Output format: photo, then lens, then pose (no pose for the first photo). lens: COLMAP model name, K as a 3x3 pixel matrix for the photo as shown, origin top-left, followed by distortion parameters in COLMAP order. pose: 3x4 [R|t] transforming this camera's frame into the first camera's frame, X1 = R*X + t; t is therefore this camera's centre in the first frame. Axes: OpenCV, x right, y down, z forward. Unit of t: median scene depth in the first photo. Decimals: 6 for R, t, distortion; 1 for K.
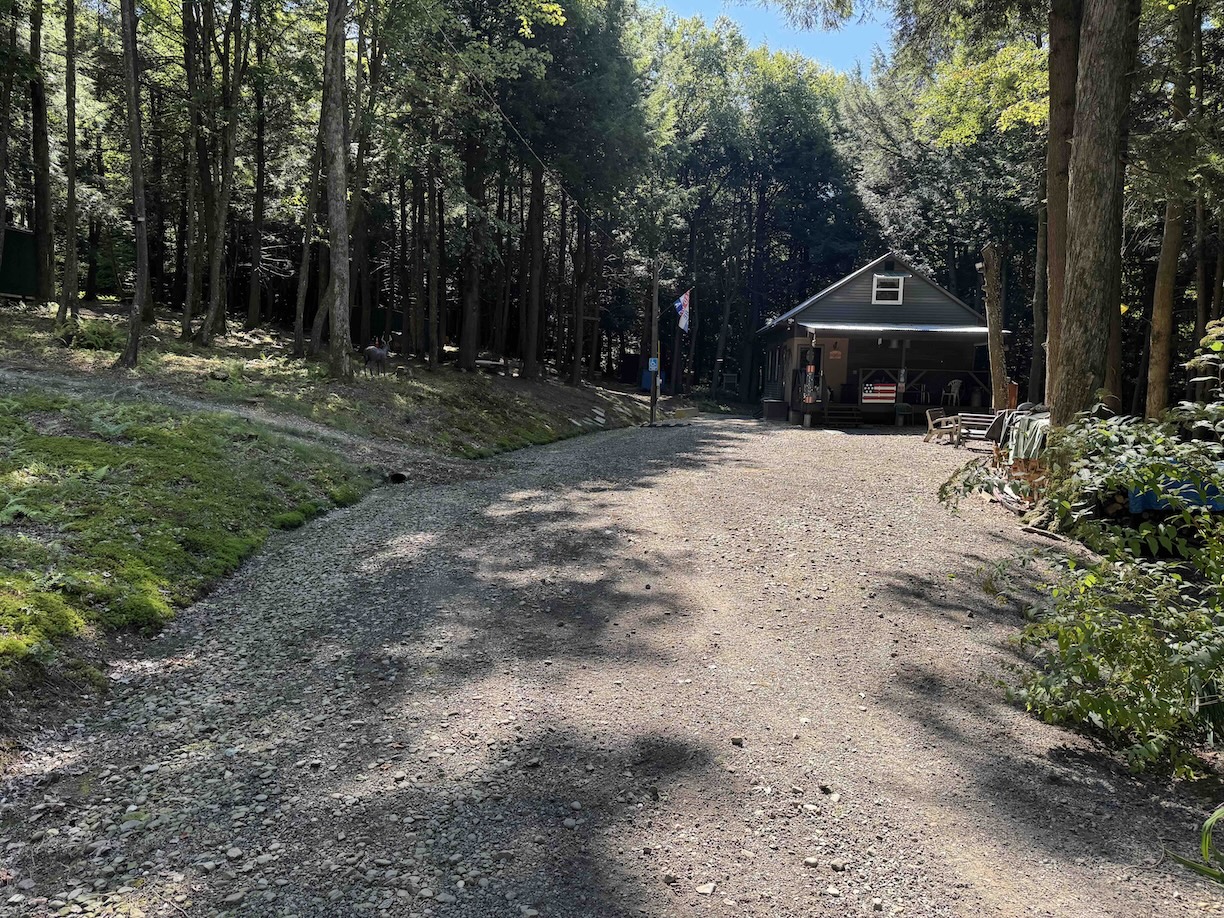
lens RADIAL K [[843.9, 0, 612.0], [0, 843.9, 459.0], [0, 0, 1]] dist [0.177360, -0.280527]
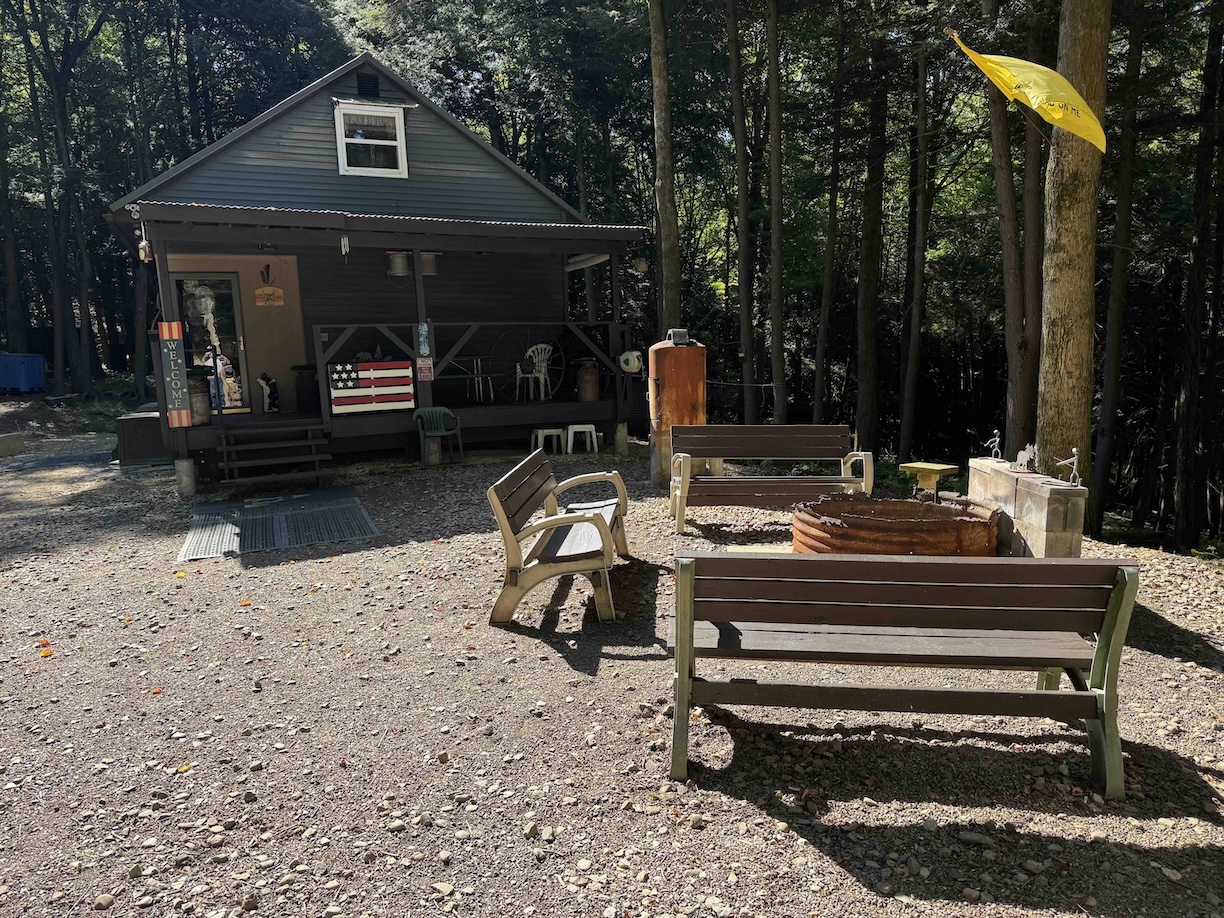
lens RADIAL K [[839.3, 0, 606.3], [0, 839.3, 468.9], [0, 0, 1]] dist [0.142617, -0.277709]
pose [[0.881882, -0.123187, 0.455093, 0.211016], [0.101889, 0.992248, 0.071146, -0.052796], [-0.460329, -0.016373, 0.887597, 0.567709]]
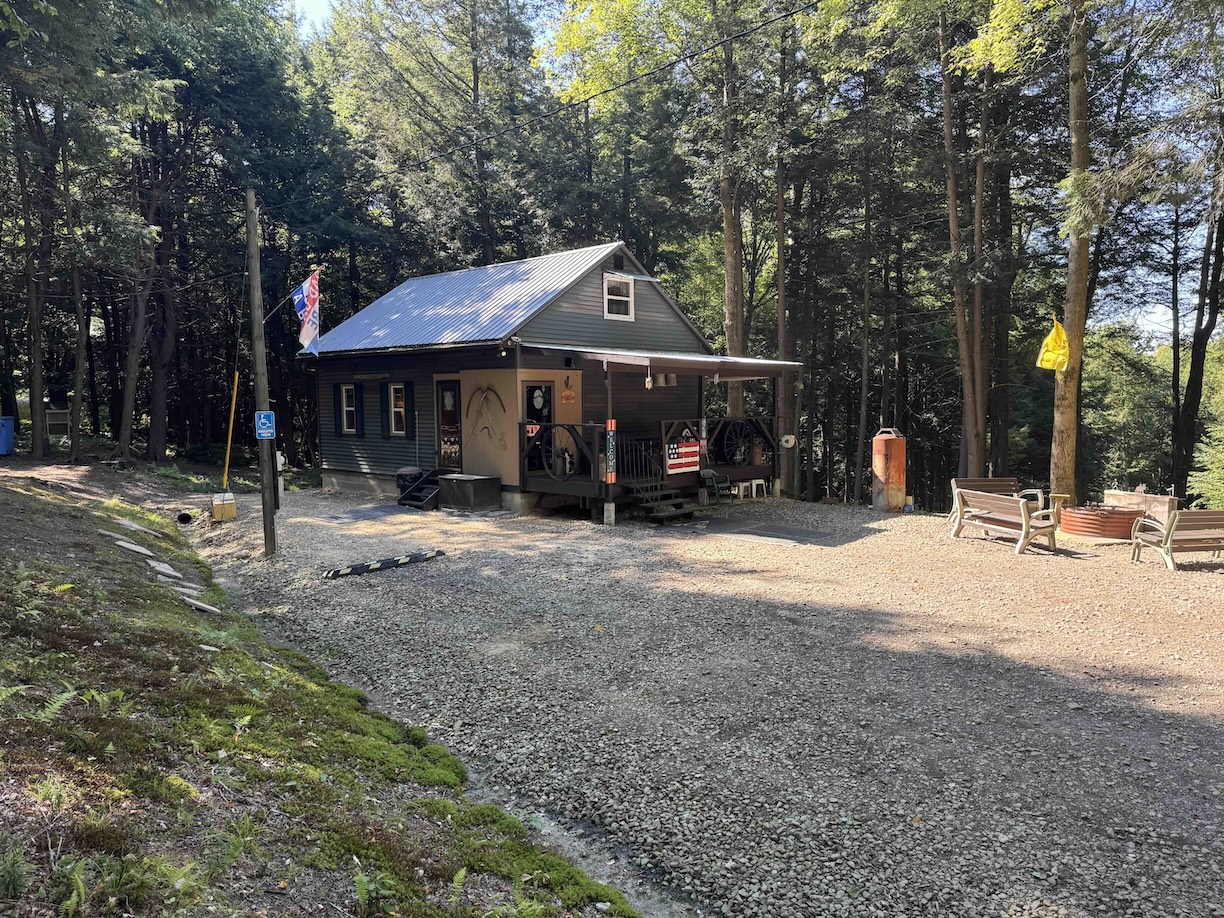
lens RADIAL K [[843.9, 0, 612.0], [0, 843.9, 459.0], [0, 0, 1]] dist [0.177360, -0.280527]
pose [[0.646016, -0.087277, 0.758318, -0.194677], [0.097629, 0.994730, 0.031316, -0.095021], [-0.757054, 0.053803, 0.651133, 0.588554]]
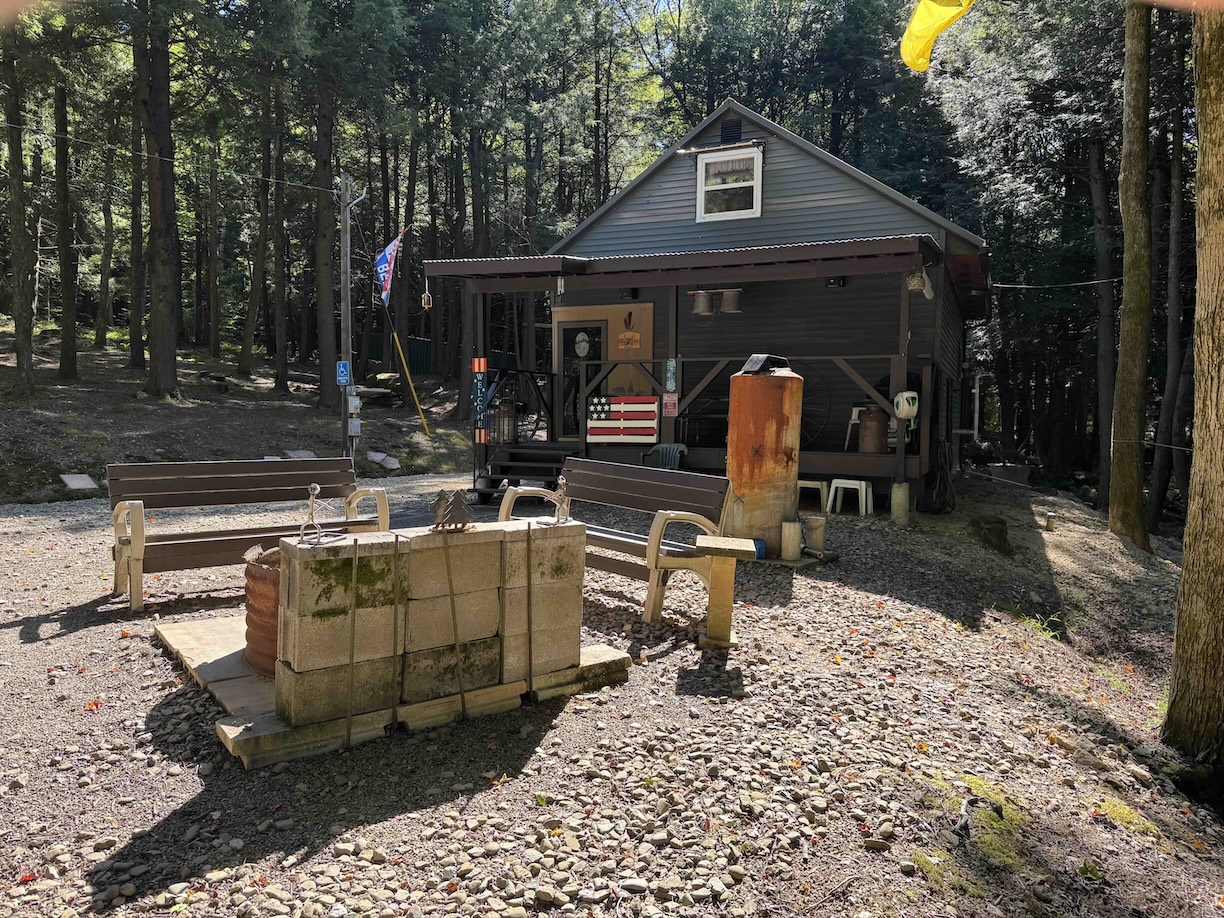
lens RADIAL K [[843.9, 0, 612.0], [0, 843.9, 459.0], [0, 0, 1]] dist [0.177360, -0.280527]
pose [[0.935075, 0.000975, -0.354450, 0.424316], [-0.019799, 0.998579, -0.049485, -0.035573], [0.353897, 0.053290, 0.933765, 0.584074]]
